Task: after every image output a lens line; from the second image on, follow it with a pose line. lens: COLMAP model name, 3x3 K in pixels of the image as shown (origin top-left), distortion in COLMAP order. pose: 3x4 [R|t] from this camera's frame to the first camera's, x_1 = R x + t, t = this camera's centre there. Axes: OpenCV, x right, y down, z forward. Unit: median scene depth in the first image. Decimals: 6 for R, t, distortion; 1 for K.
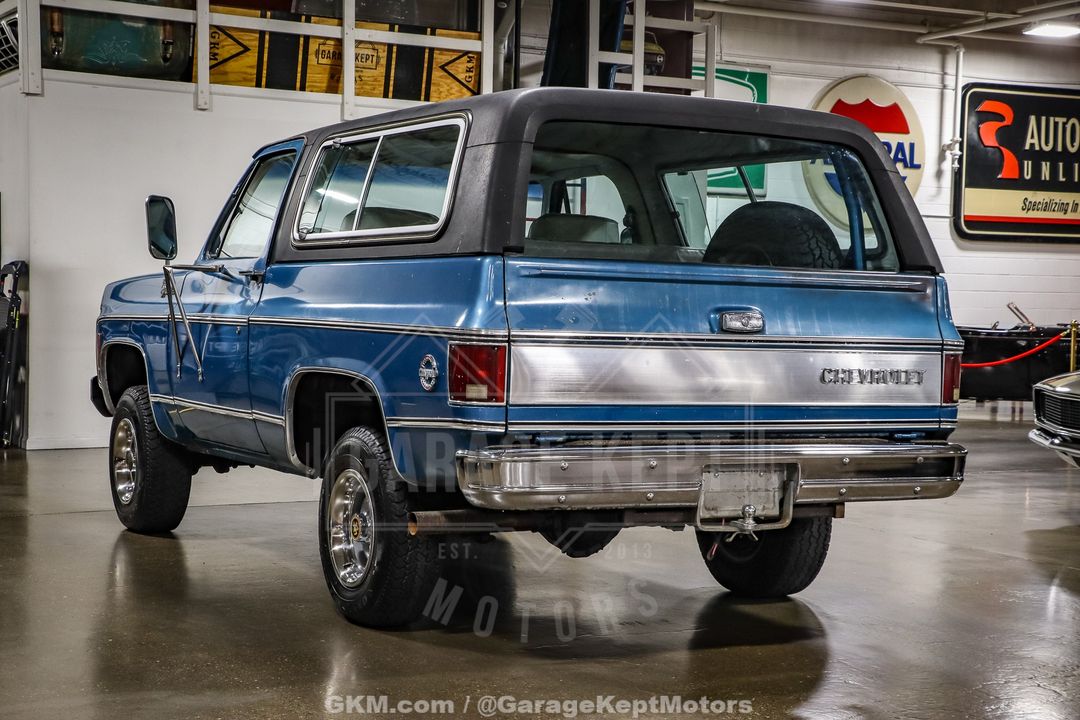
lens RADIAL K [[1733.0, 0, 544.1], [0, 1733.0, 363.5], [0, 0, 1]] dist [0.167519, 0.000000]
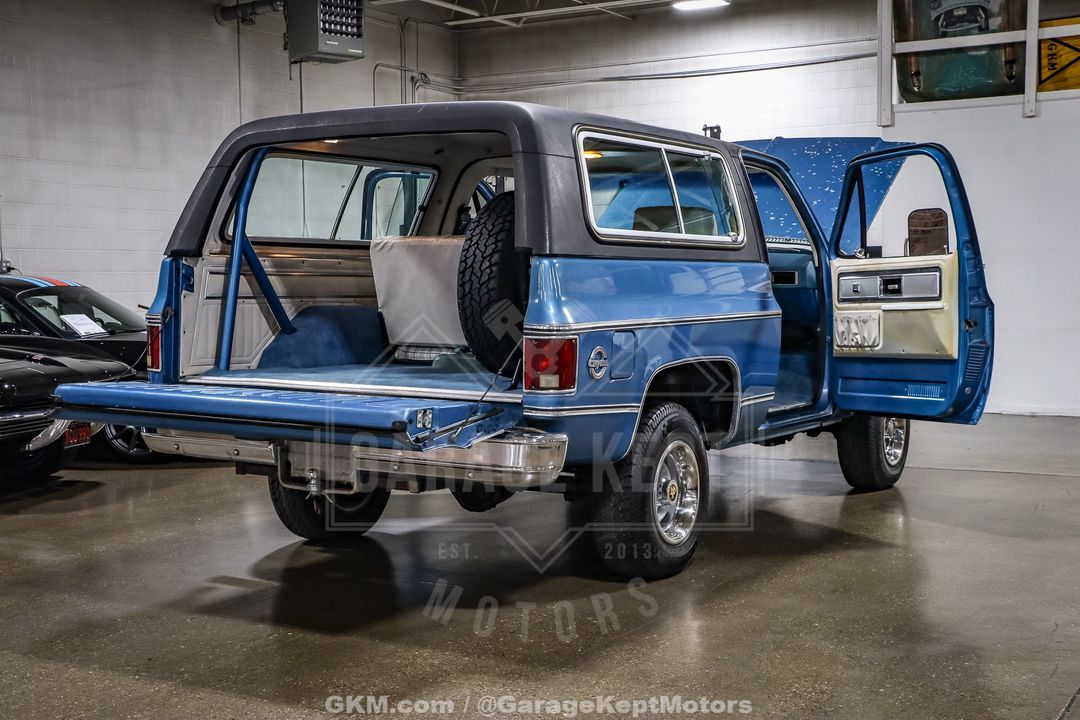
lens RADIAL K [[1344.4, 0, 537.1], [0, 1344.4, 359.2], [0, 0, 1]] dist [0.059167, 0.000000]
pose [[0.501077, 0.025794, -0.865018, 0.414472], [-0.014024, 0.999666, 0.021685, -0.004764], [0.865289, 0.001265, 0.501271, 0.301415]]
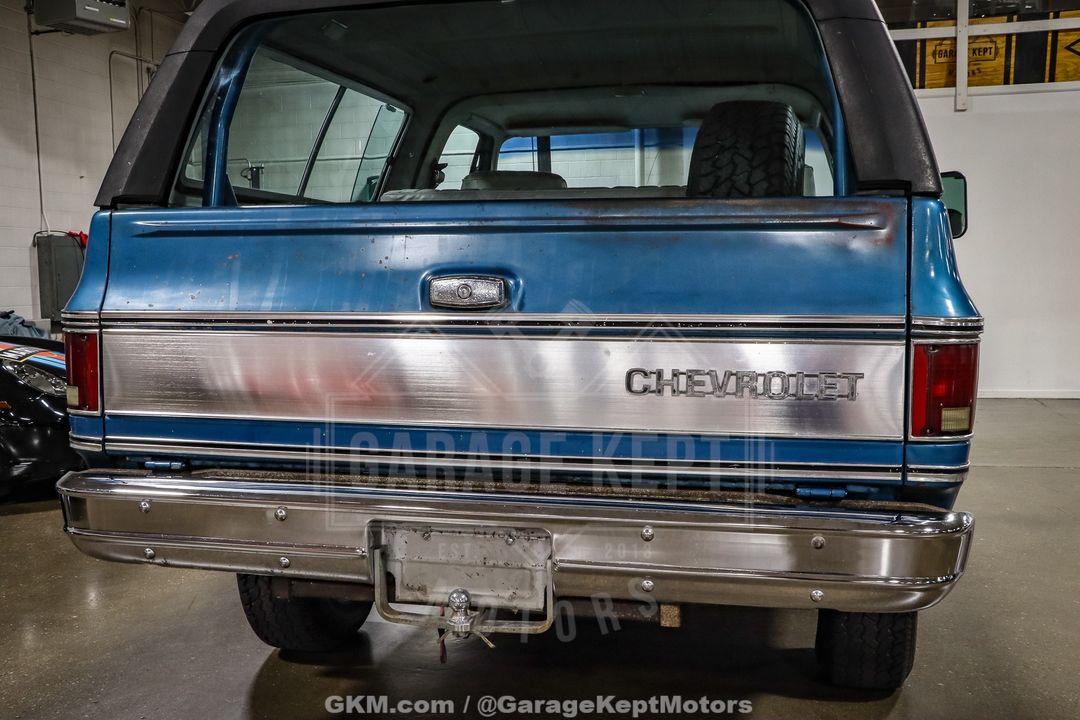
lens RADIAL K [[1108.0, 0, 541.8], [0, 1108.0, 363.5], [0, 0, 1]] dist [-0.005584, 0.000000]
pose [[0.741792, 0.020795, -0.670307, 0.175866], [0.004223, 0.999354, 0.035676, -0.005565], [0.670616, -0.029295, 0.741226, 0.320686]]
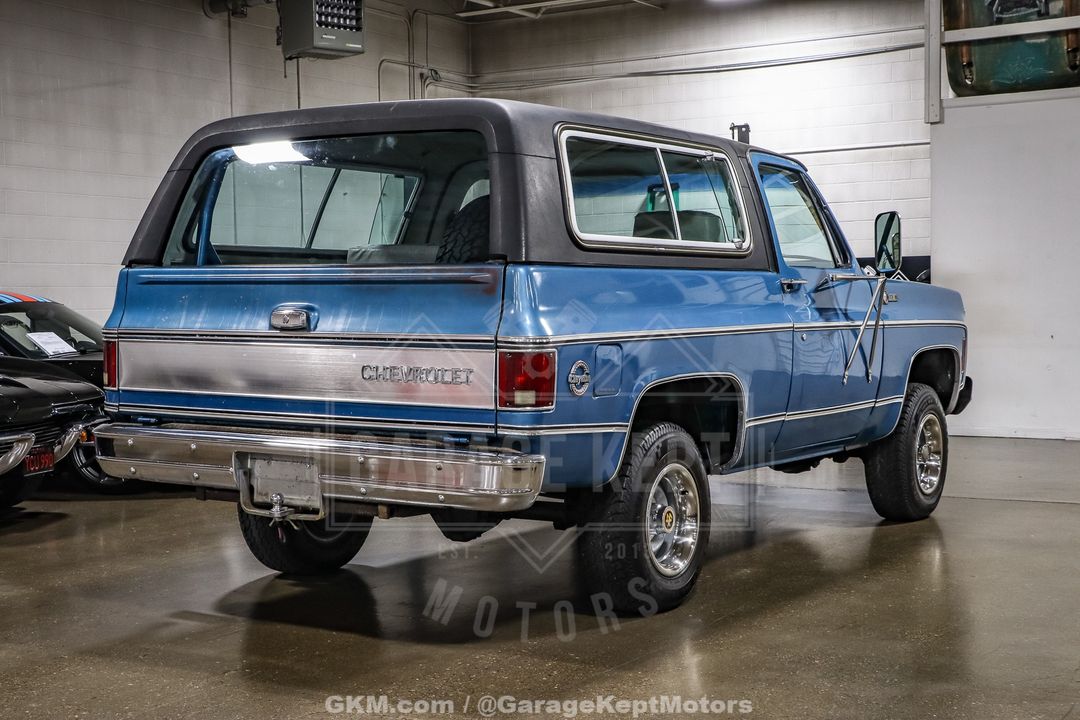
lens RADIAL K [[1484.2, 0, 537.7], [0, 1484.2, 362.6], [0, 0, 1]] dist [0.112382, 0.000000]
pose [[0.479823, 0.011812, -0.877286, 0.430867], [-0.011285, 0.999910, 0.007291, -0.002665], [0.877293, 0.006402, 0.479913, 0.309424]]
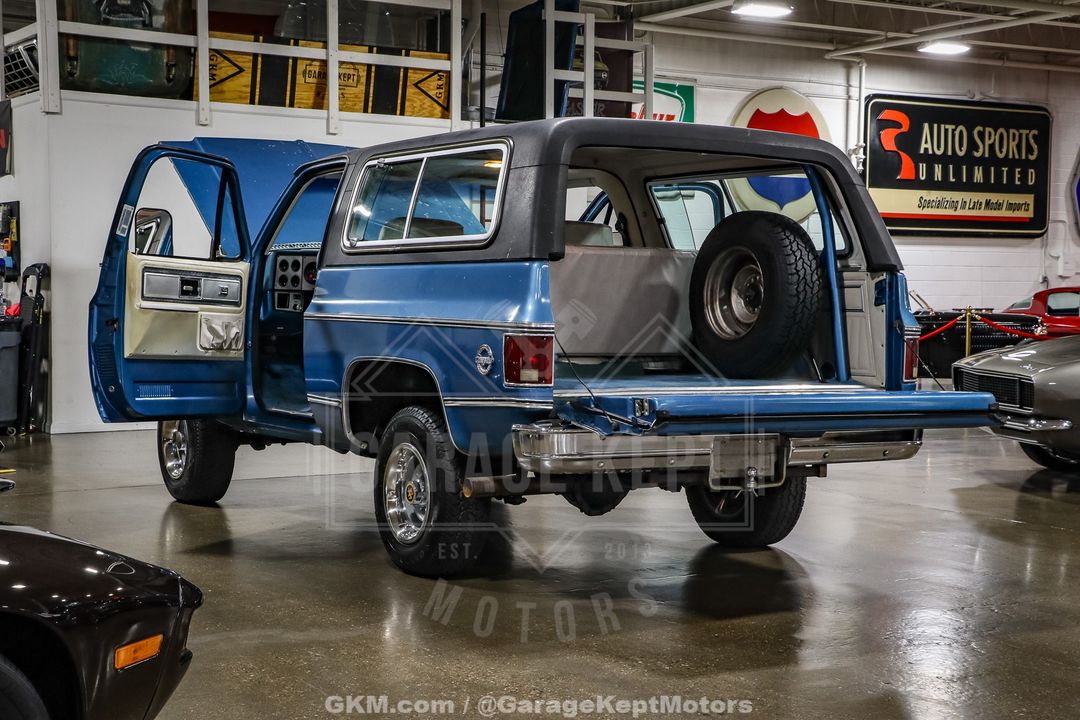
lens RADIAL K [[1617.7, 0, 547.5], [0, 1617.7, 362.4], [0, 0, 1]] dist [0.113801, 0.000000]
pose [[0.998551, -0.013104, 0.052193, -0.034462], [0.012677, 0.999884, 0.008496, -0.000744], [-0.052298, -0.007823, 0.998601, -0.045079]]
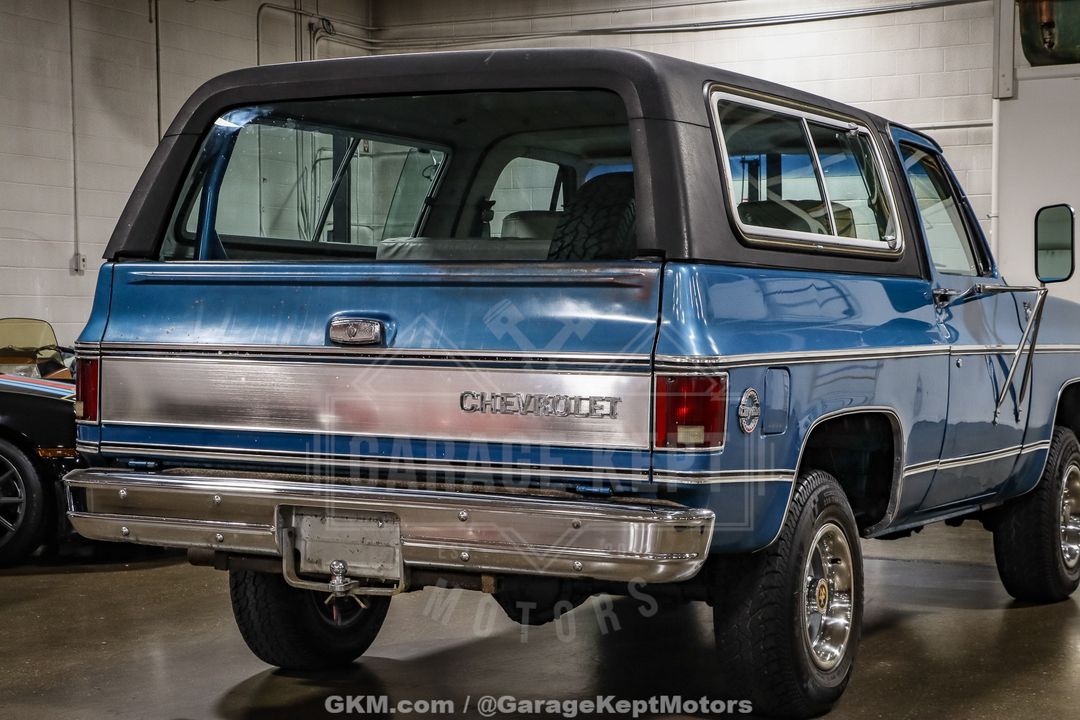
lens RADIAL K [[1893.5, 0, 538.0], [0, 1893.5, 366.2], [0, 0, 1]] dist [0.288927, 0.000000]
pose [[0.551933, -0.000546, -0.833889, 0.394298], [-0.019312, 0.999723, -0.013437, 0.000985], [0.833665, 0.023521, 0.551769, 0.259167]]
